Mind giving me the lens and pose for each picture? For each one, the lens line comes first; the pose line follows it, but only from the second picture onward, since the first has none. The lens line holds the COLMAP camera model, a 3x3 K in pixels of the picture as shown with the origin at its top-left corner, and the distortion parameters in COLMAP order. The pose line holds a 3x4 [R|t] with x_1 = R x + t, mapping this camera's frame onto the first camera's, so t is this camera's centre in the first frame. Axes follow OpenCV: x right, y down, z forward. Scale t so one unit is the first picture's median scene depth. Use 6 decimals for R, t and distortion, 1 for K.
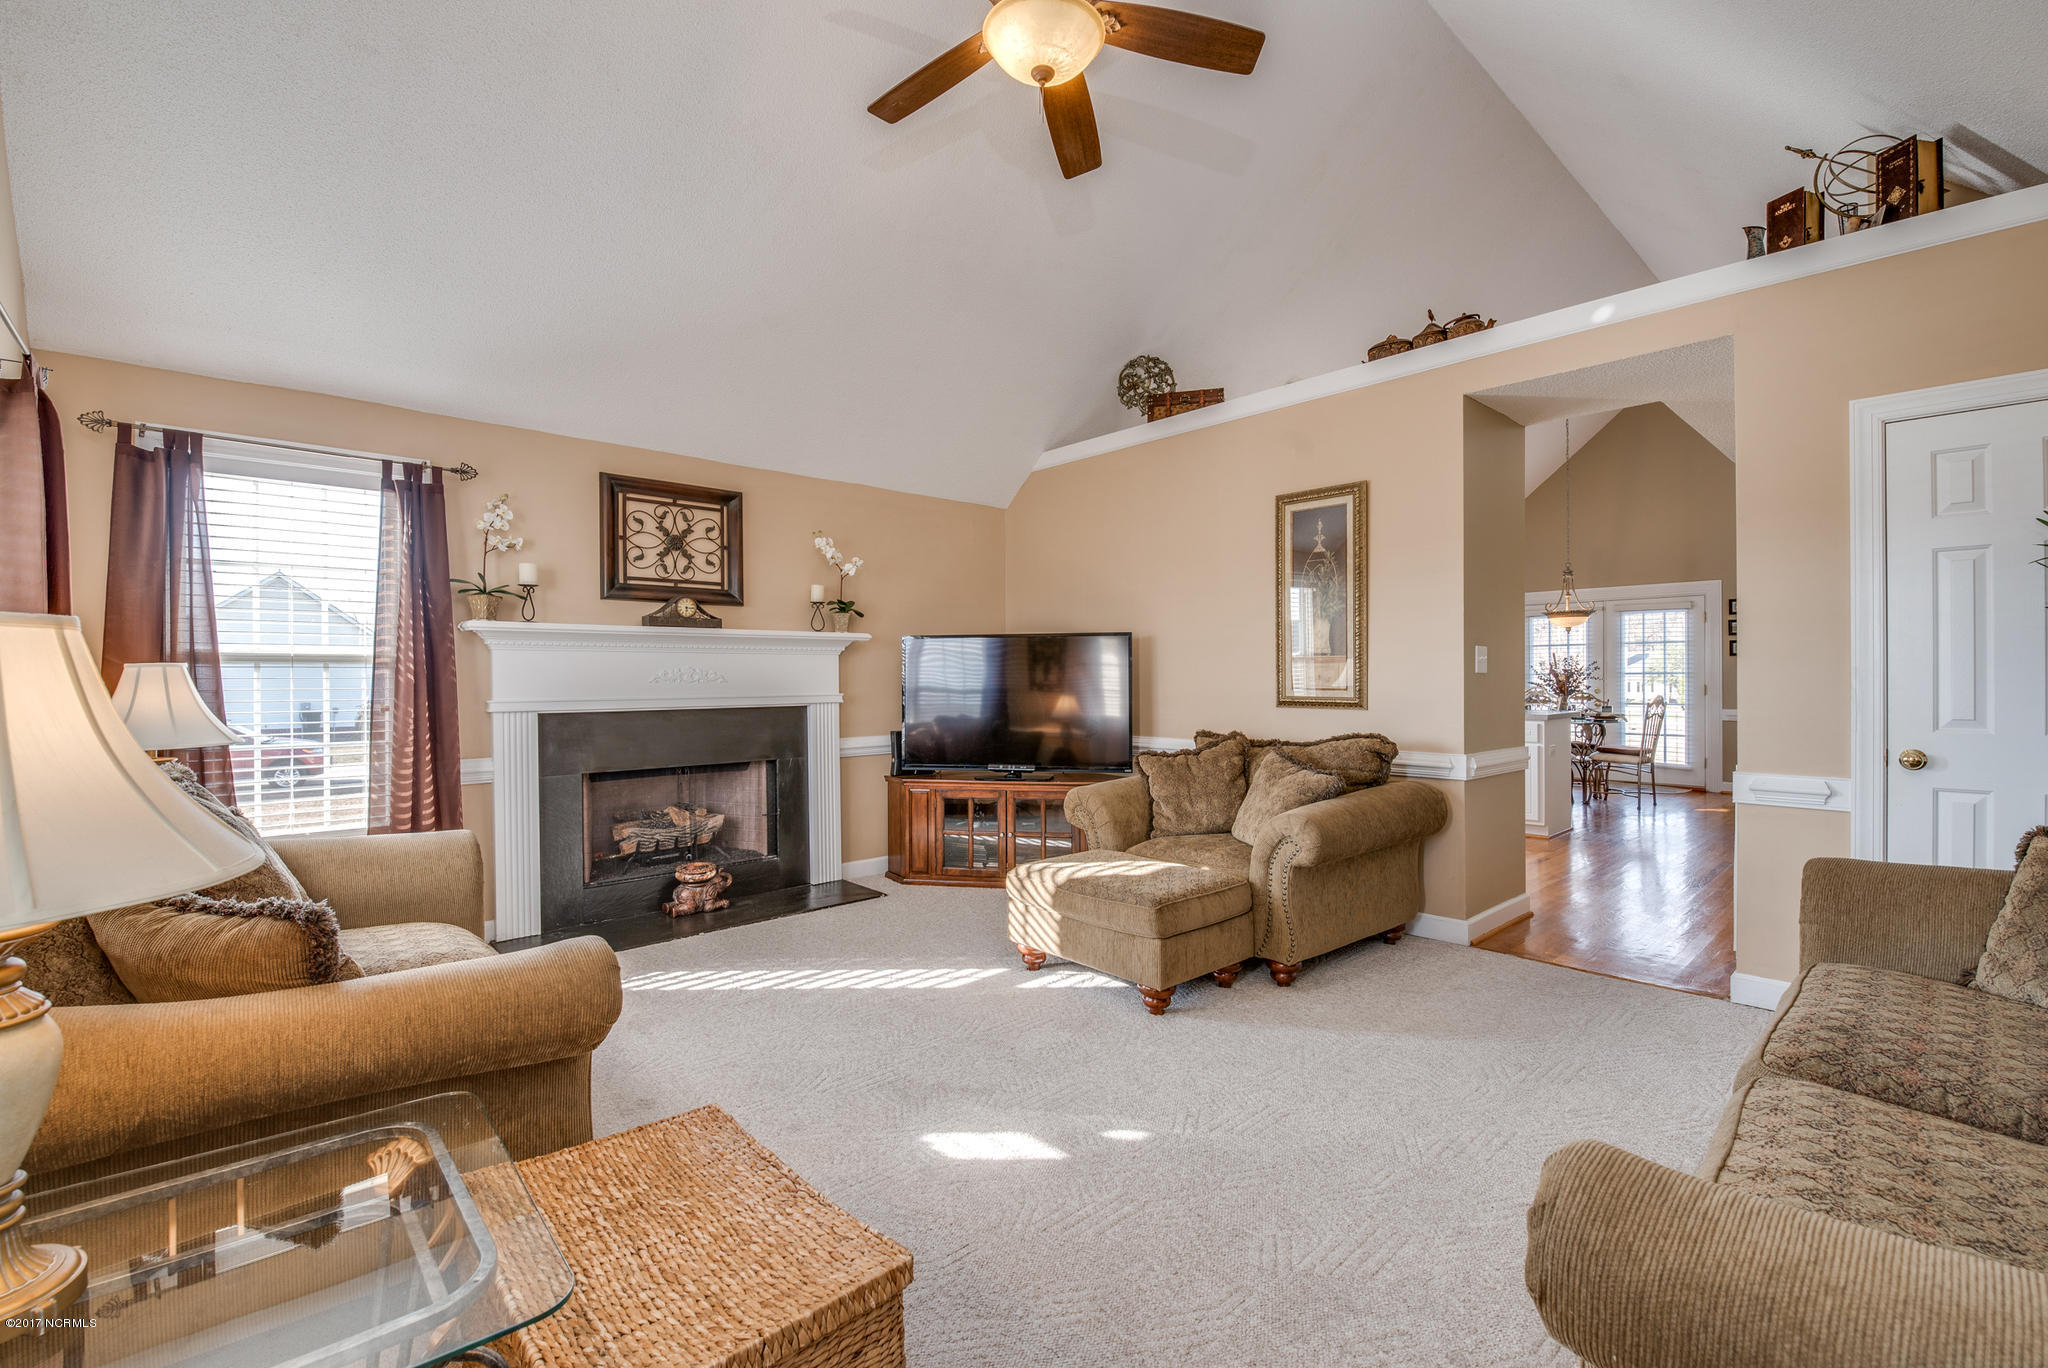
lens RADIAL K [[885.1, 0, 1021.2], [0, 885.1, 680.5], [0, 0, 1]] dist [-0.000230, -0.000448]
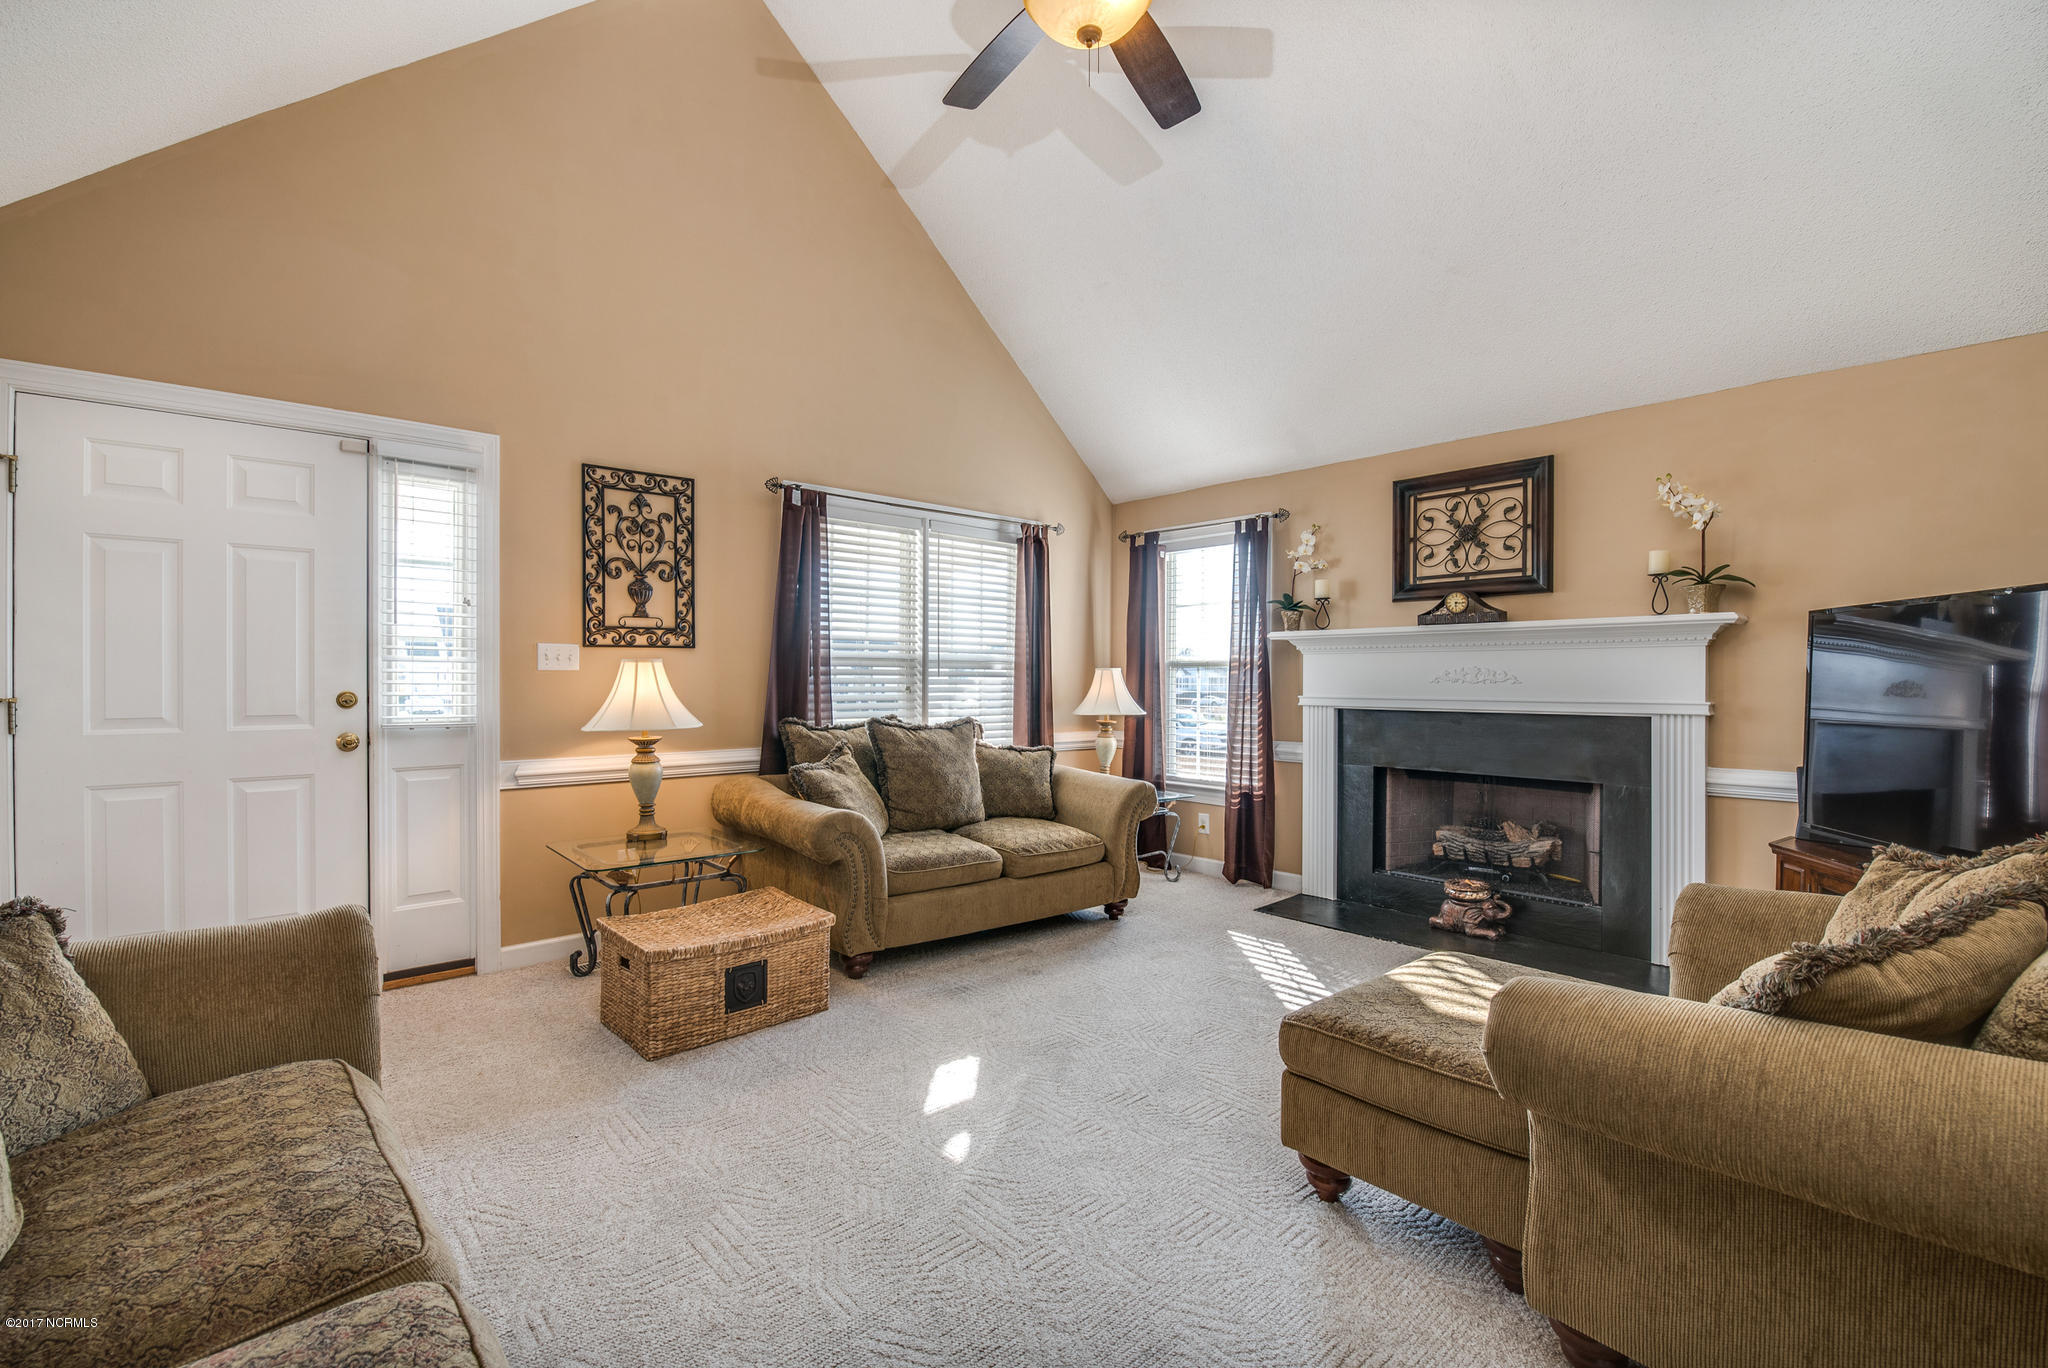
lens RADIAL K [[885.1, 0, 1021.2], [0, 885.1, 680.5], [0, 0, 1]] dist [-0.000230, -0.000448]
pose [[0.010033, 0.007051, -0.999925, 0.542226], [-0.005249, 0.999962, 0.006999, -0.004532], [0.999936, 0.005178, 0.010070, 0.523727]]
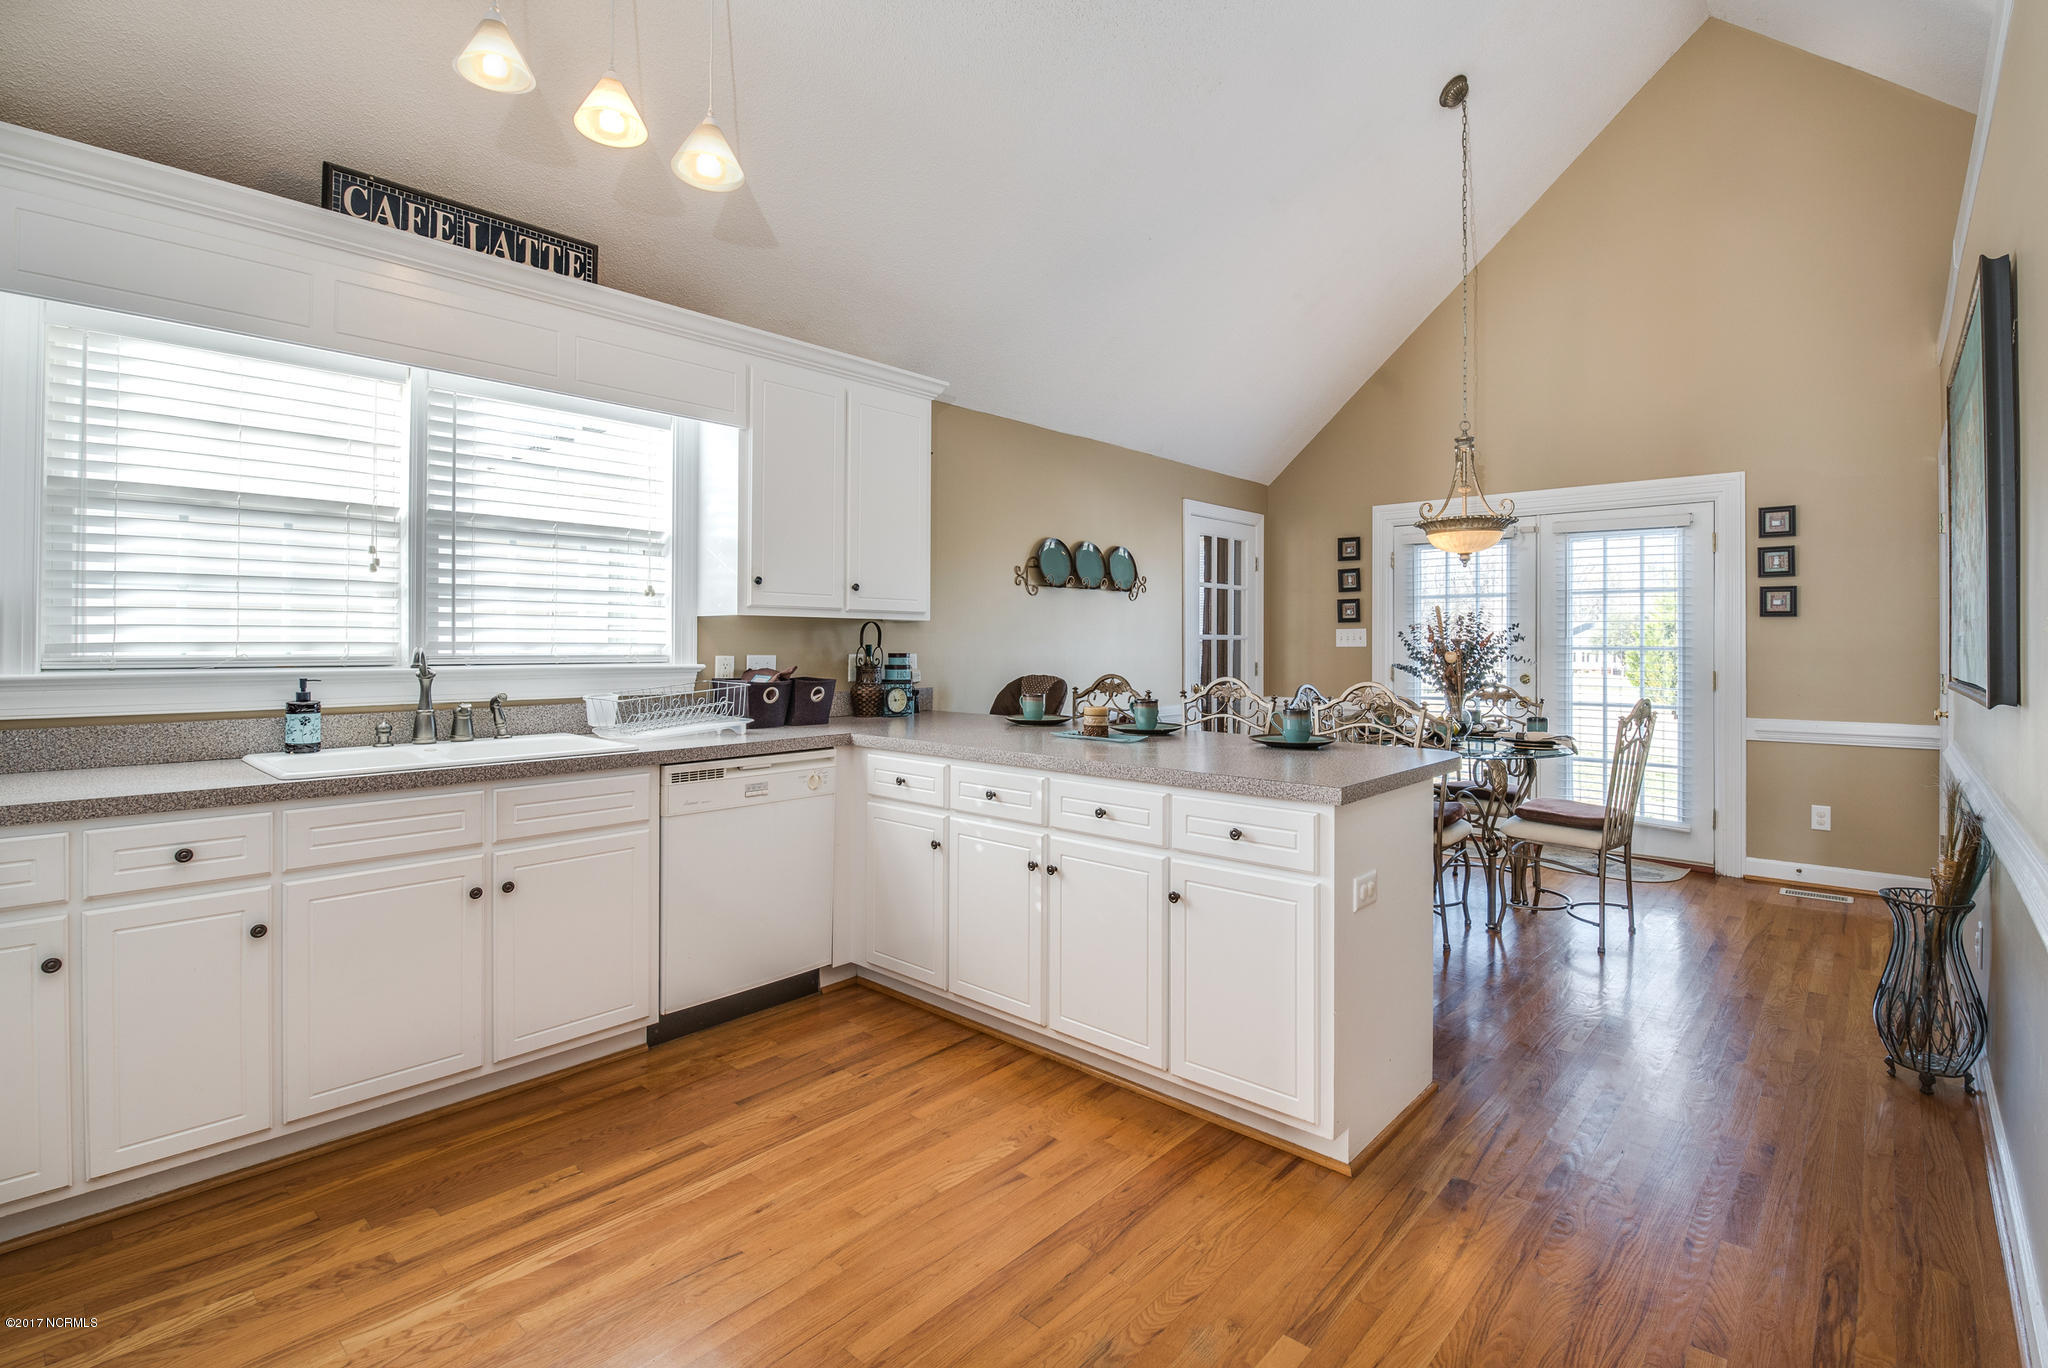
lens RADIAL K [[946.1, 0, 1085.7], [0, 946.1, 637.0], [0, 0, 1]] dist [0.000809, -0.008208]
pose [[0.992030, 0.010915, 0.125532, 0.675562], [-0.010027, 0.999920, -0.007704, -0.015752], [-0.125606, 0.006384, 0.992060, 0.997897]]
